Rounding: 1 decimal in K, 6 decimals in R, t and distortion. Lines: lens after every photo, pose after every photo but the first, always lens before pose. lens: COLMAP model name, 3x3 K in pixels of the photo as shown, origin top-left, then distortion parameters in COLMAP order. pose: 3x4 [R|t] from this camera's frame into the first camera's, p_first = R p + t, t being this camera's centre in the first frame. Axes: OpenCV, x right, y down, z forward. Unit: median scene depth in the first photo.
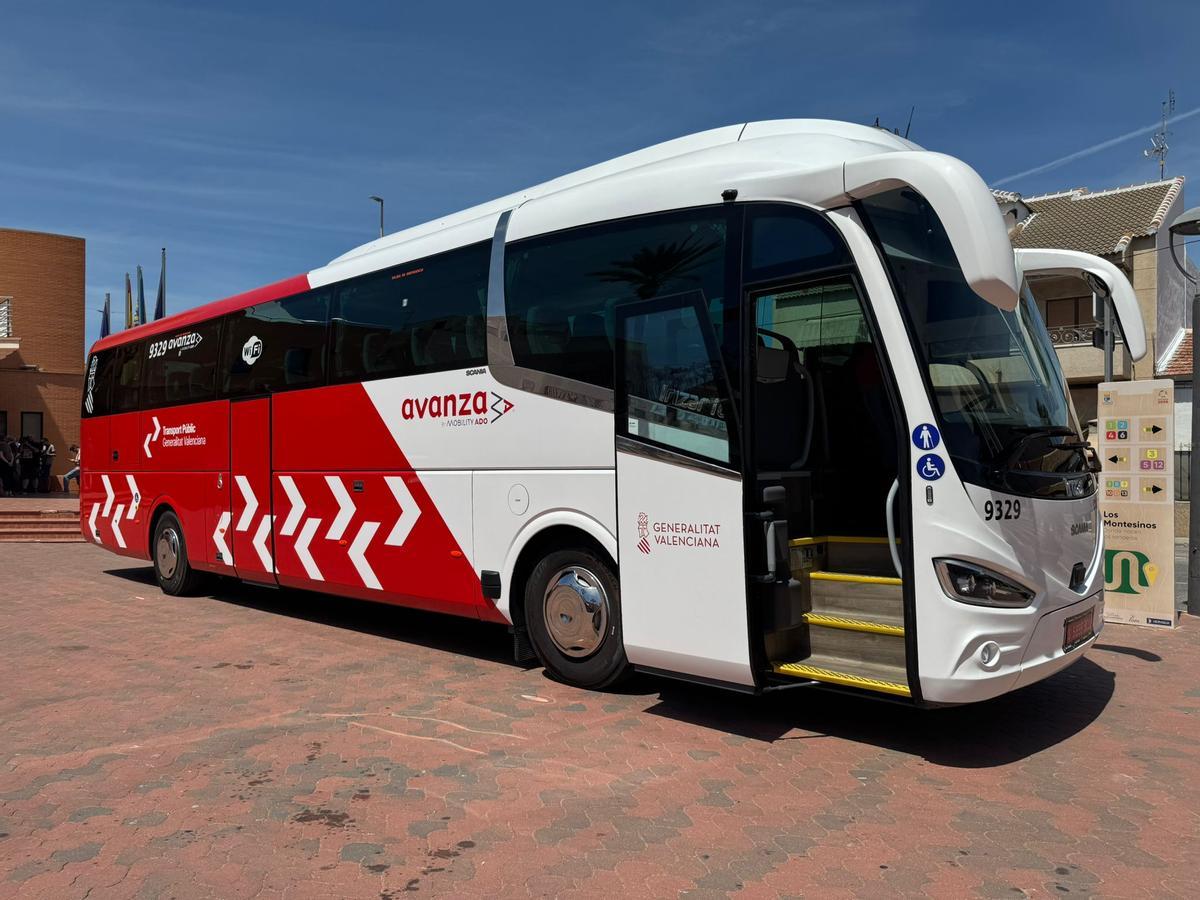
lens RADIAL K [[854.6, 0, 600.0], [0, 854.6, 450.0], [0, 0, 1]] dist [0.116650, -0.149029]
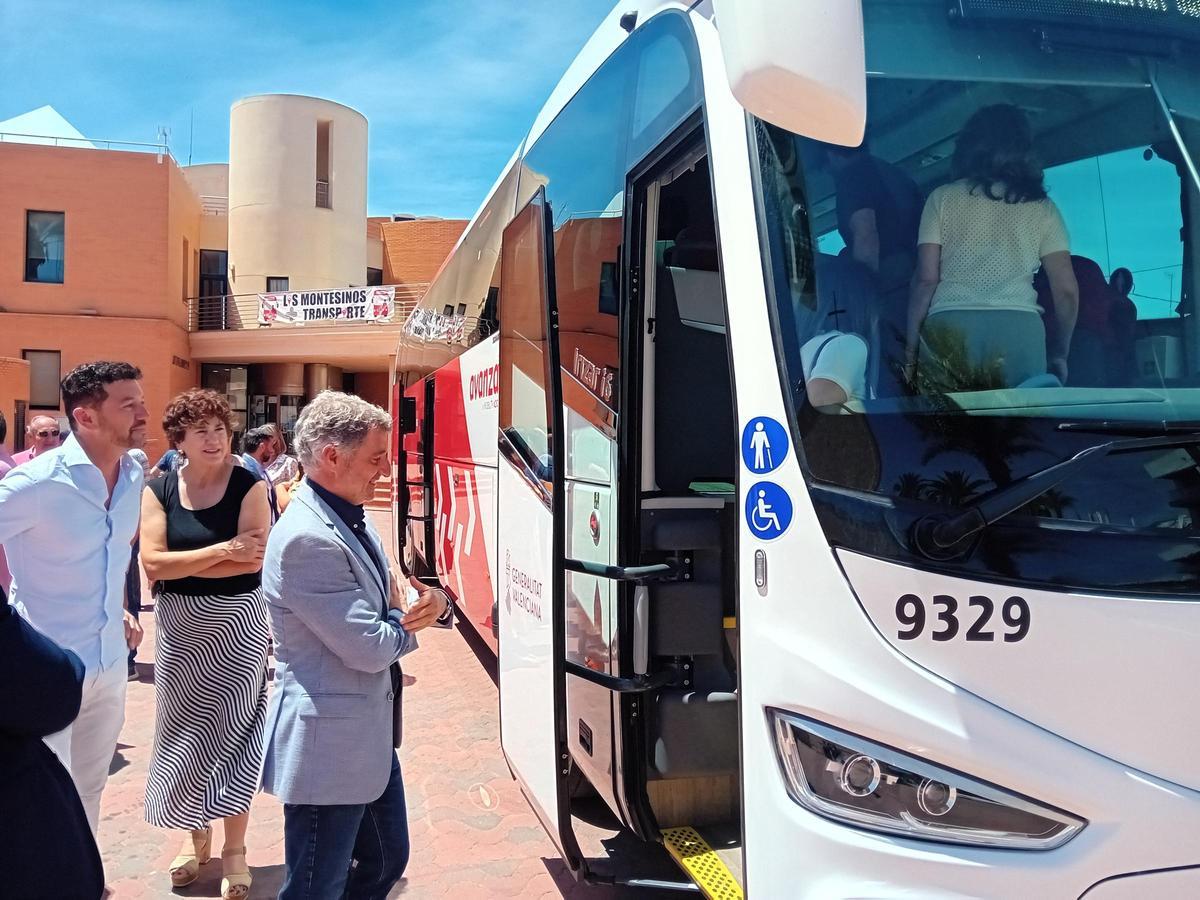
lens RADIAL K [[945.7, 0, 596.9], [0, 945.7, 448.4], [0, 0, 1]] dist [0.116253, -0.248826]
pose [[0.858934, 0.026004, -0.511425, 0.368867], [-0.014883, 0.999556, 0.025827, -0.016645], [0.511869, -0.014572, 0.858940, 0.337265]]
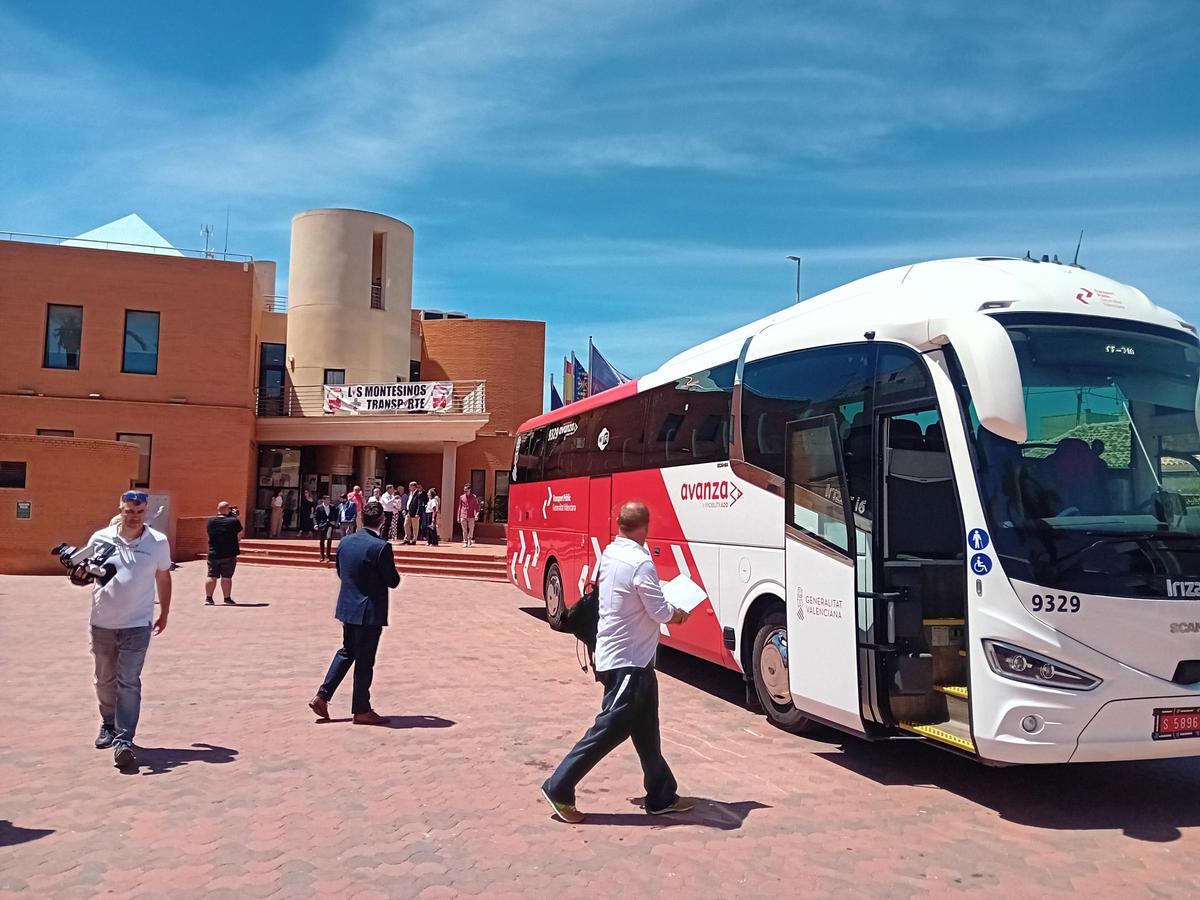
lens RADIAL K [[945.7, 0, 596.9], [0, 945.7, 448.4], [0, 0, 1]] dist [0.116253, -0.248826]
pose [[0.876961, -0.003710, -0.480548, 0.365322], [-0.025002, 0.998264, -0.053333, -0.038032], [0.479912, 0.058786, 0.875345, -0.303441]]
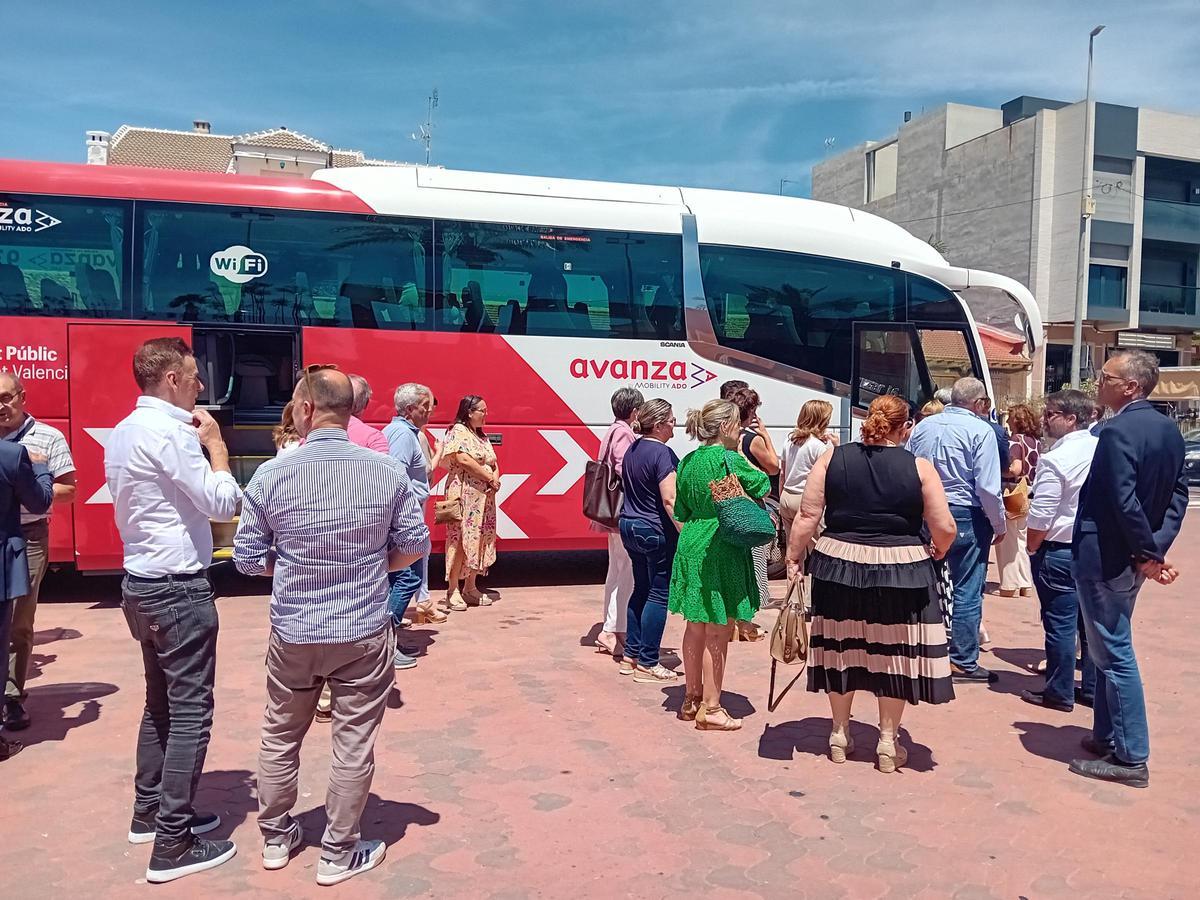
lens RADIAL K [[945.7, 0, 596.9], [0, 945.7, 448.4], [0, 0, 1]] dist [0.116253, -0.248826]
pose [[0.540302, -0.022512, 0.841170, -1.355347], [-0.038938, 0.997902, 0.051717, -0.010313], [-0.840570, -0.060697, 0.538293, 0.371343]]
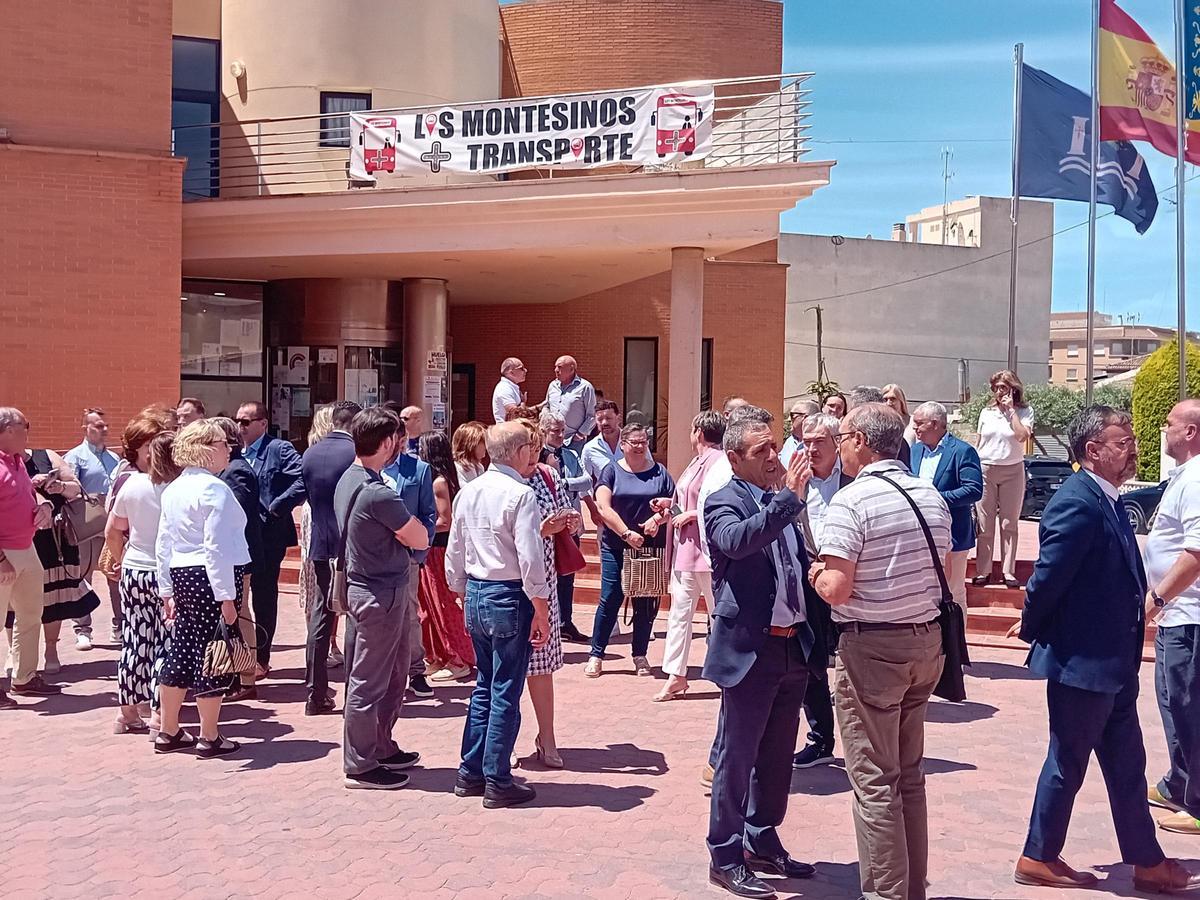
lens RADIAL K [[1341.0, 0, 597.0], [0, 1341.0, 447.2], [0, 0, 1]] dist [0.149824, -0.406369]
pose [[0.896716, 0.021820, -0.442068, -1.581434], [-0.011503, 0.999596, 0.026005, 0.015472], [0.442456, -0.018234, 0.896605, 1.068867]]
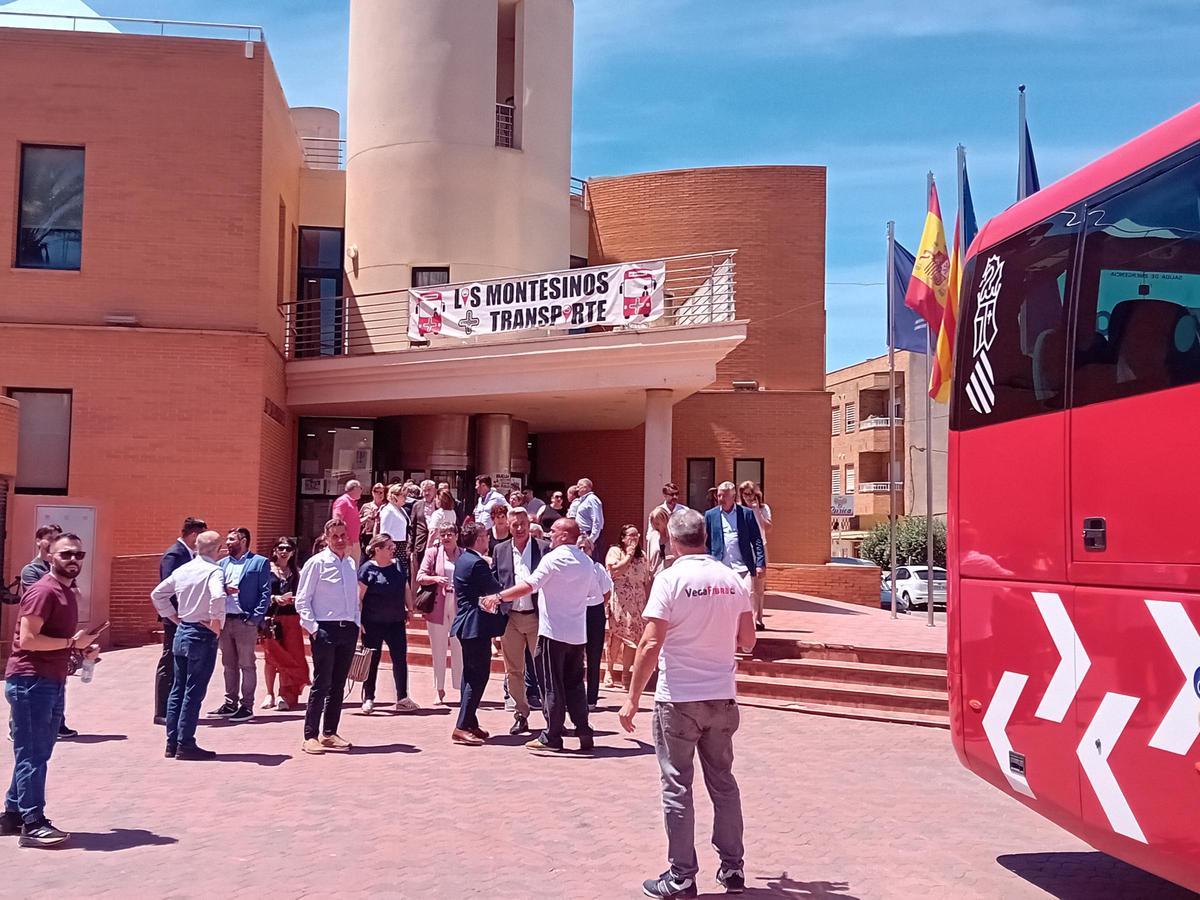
lens RADIAL K [[1336.2, 0, 603.3], [0, 1336.2, 445.7], [0, 0, 1]] dist [0.145012, -0.349916]
pose [[0.788389, -0.026506, -0.614605, -0.723626], [-0.009487, 0.998429, -0.055229, 0.004447], [0.615104, 0.049373, 0.786899, 0.924347]]
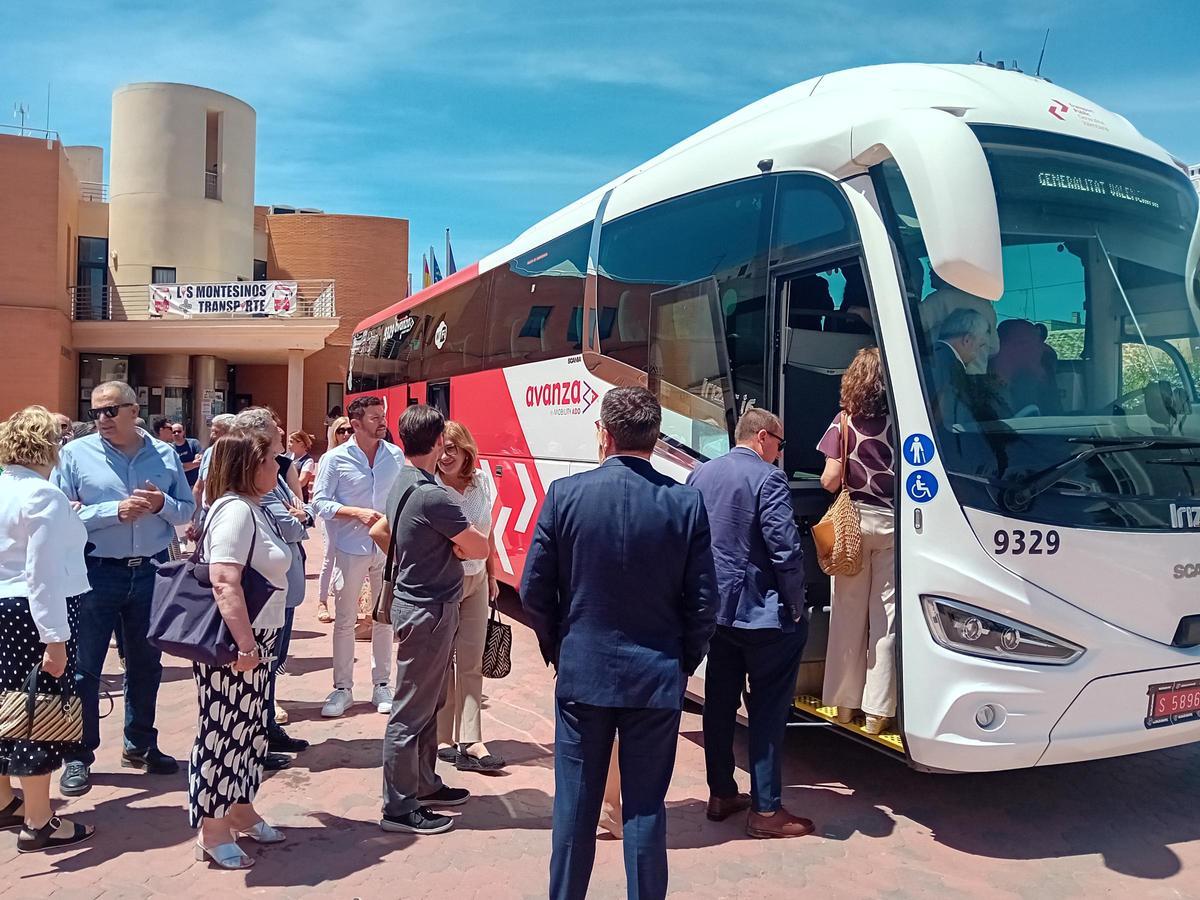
lens RADIAL K [[945.7, 0, 596.9], [0, 945.7, 448.4], [0, 0, 1]] dist [0.116253, -0.248826]
pose [[0.928753, 0.031029, -0.369398, 0.281682], [-0.021019, 0.999295, 0.031092, -0.025389], [0.370102, -0.021113, 0.928751, 0.017492]]
